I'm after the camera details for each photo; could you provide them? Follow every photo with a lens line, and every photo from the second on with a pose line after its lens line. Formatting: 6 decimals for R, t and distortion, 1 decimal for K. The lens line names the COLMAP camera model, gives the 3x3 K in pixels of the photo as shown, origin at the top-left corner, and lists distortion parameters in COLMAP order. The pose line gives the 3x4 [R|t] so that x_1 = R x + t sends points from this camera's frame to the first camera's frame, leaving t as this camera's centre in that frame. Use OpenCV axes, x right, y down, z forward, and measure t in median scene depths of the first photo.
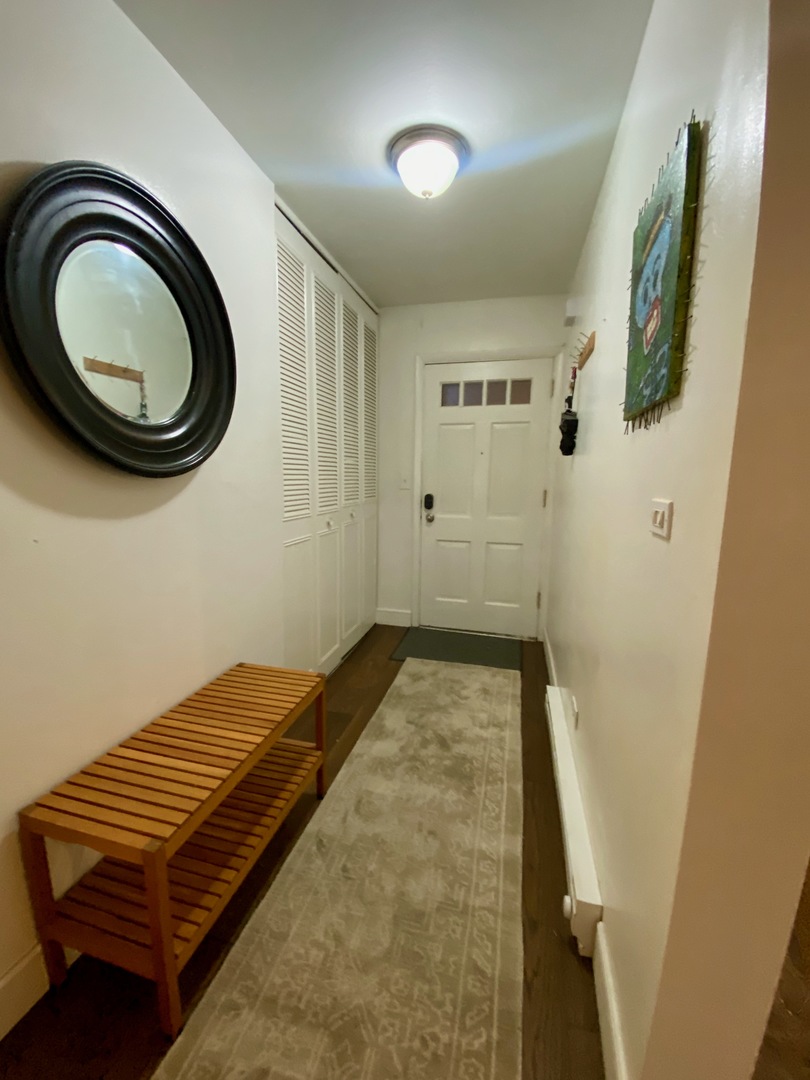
lens RADIAL K [[440.3, 0, 379.7], [0, 440.3, 541.5], [0, 0, 1]] dist [0.003090, -0.012801]
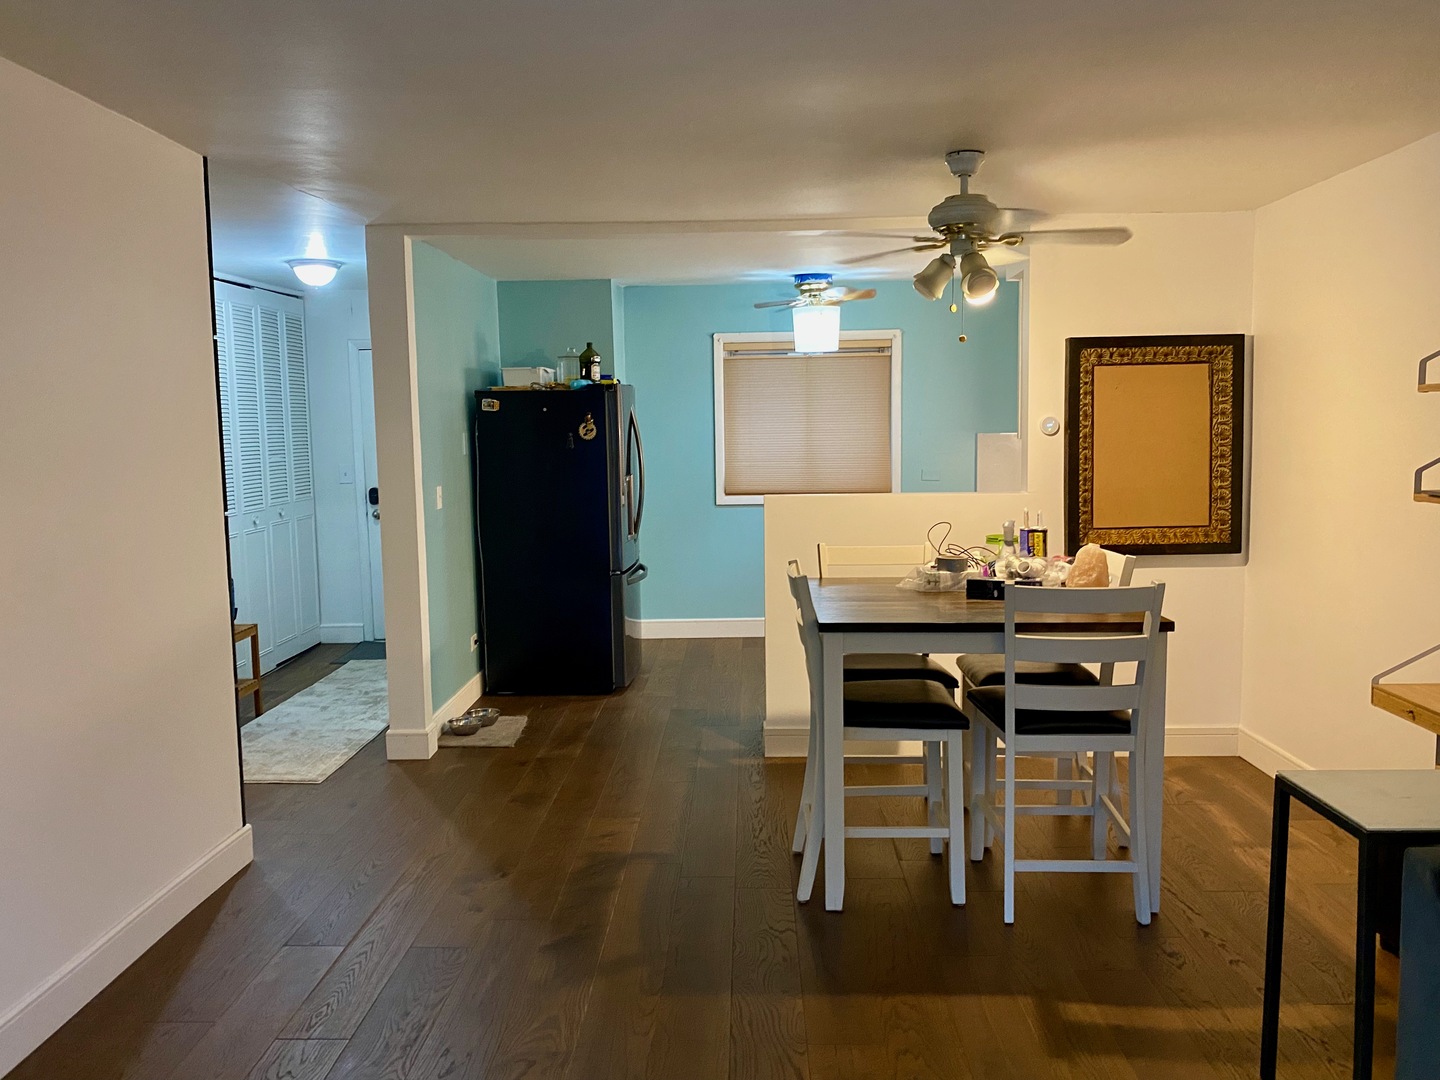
lens RADIAL K [[1126.7, 0, 721.0], [0, 1126.7, 532.8], [0, 0, 1]] dist [0.021146, -0.044216]
pose [[0.963206, -0.050845, 0.263910, 0.234452], [0.064216, 0.997040, -0.042283, 0.162818], [-0.260979, 0.057674, 0.963620, -1.807675]]
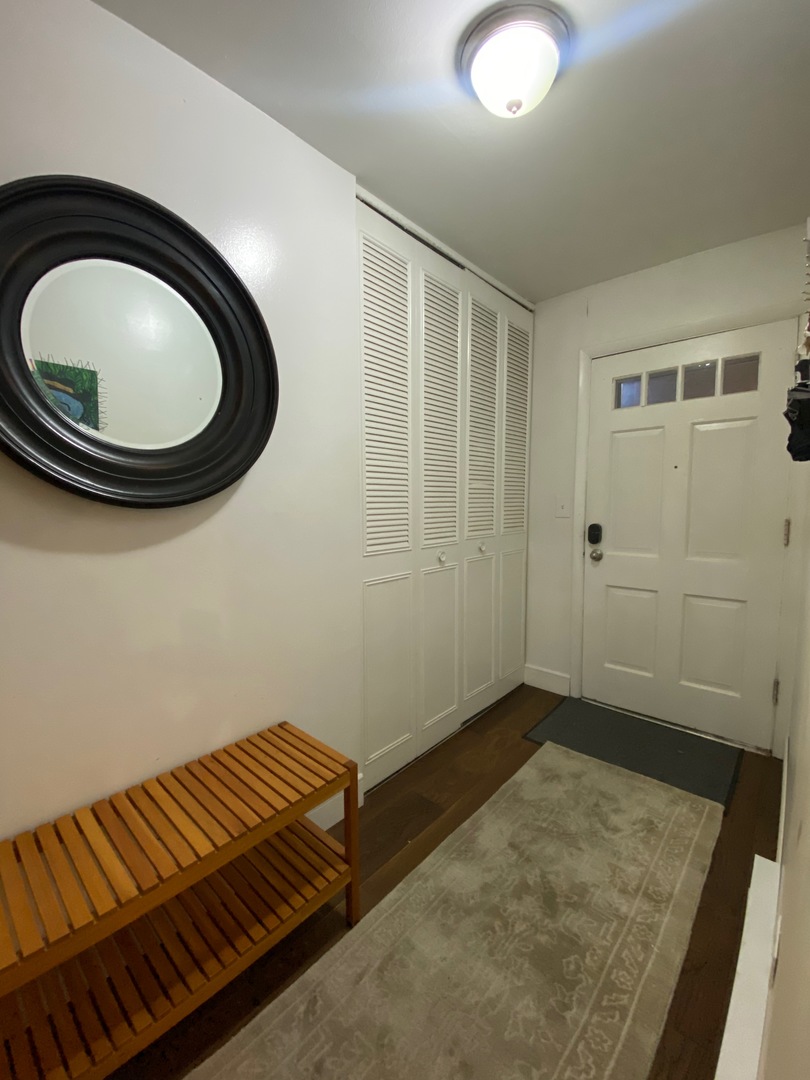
lens RADIAL K [[440.3, 0, 377.2], [0, 440.3, 540.9], [0, 0, 1]] dist [0.003090, -0.012801]
pose [[0.893104, 0.020220, -0.449395, 0.152340], [-0.049269, 0.997376, -0.053040, -0.026063], [0.447143, 0.069511, 0.891757, 0.200063]]
